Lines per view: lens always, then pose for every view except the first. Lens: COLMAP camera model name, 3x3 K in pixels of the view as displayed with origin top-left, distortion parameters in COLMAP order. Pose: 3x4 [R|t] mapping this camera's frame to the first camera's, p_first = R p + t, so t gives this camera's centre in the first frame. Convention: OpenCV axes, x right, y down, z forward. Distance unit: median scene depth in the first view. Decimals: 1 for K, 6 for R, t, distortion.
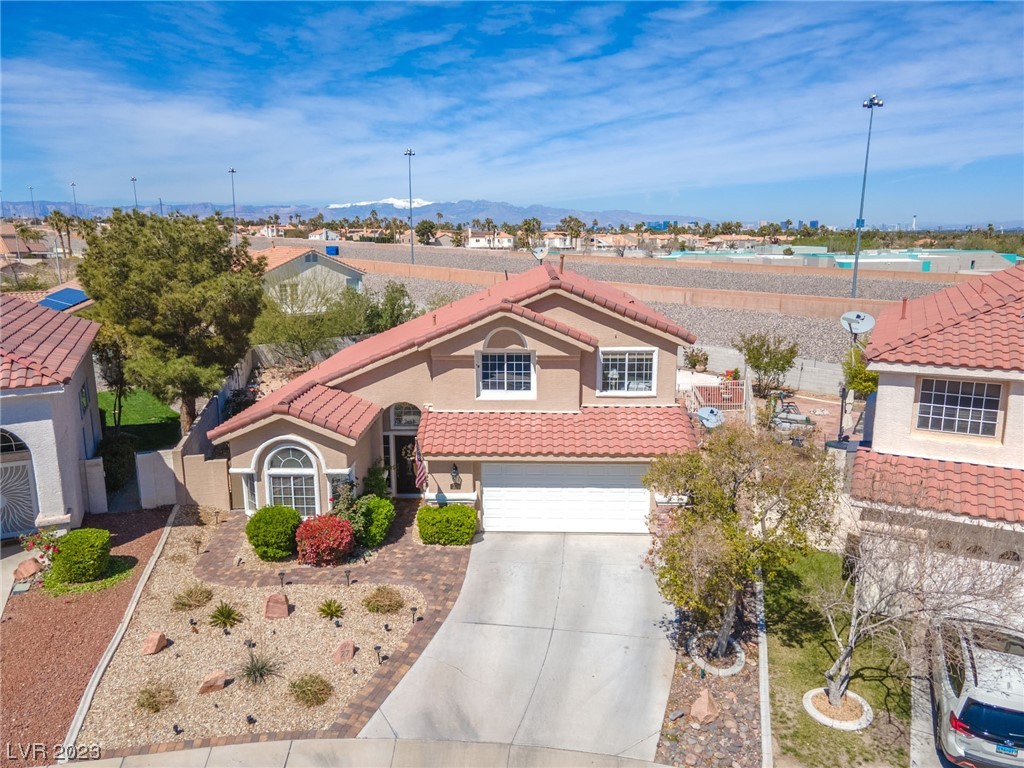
lens RADIAL K [[718.8, 0, 512.0], [0, 718.8, 384.0], [0, 0, 1]] dist [0.035868, -0.004509]
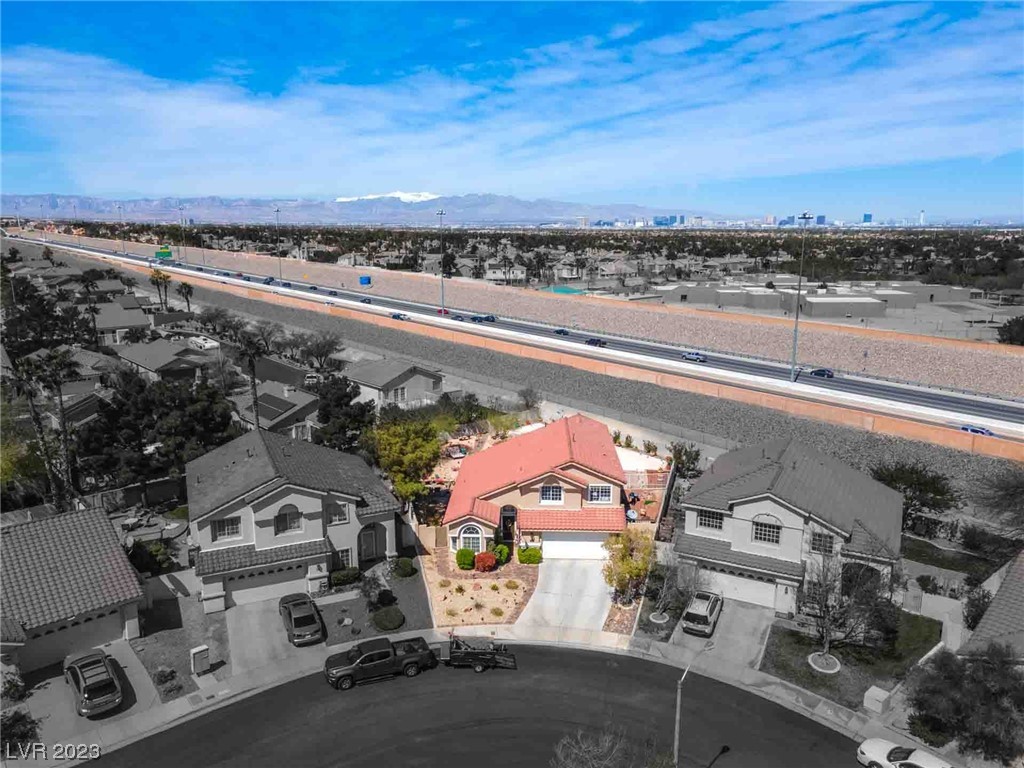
lens RADIAL K [[718.8, 0, 512.0], [0, 718.8, 384.0], [0, 0, 1]] dist [0.035868, -0.004509]
pose [[0.999960, 0.004212, -0.007835, -0.132856], [-0.004139, 0.999947, 0.009388, -0.438448], [0.007874, -0.009356, 0.999925, -1.551226]]
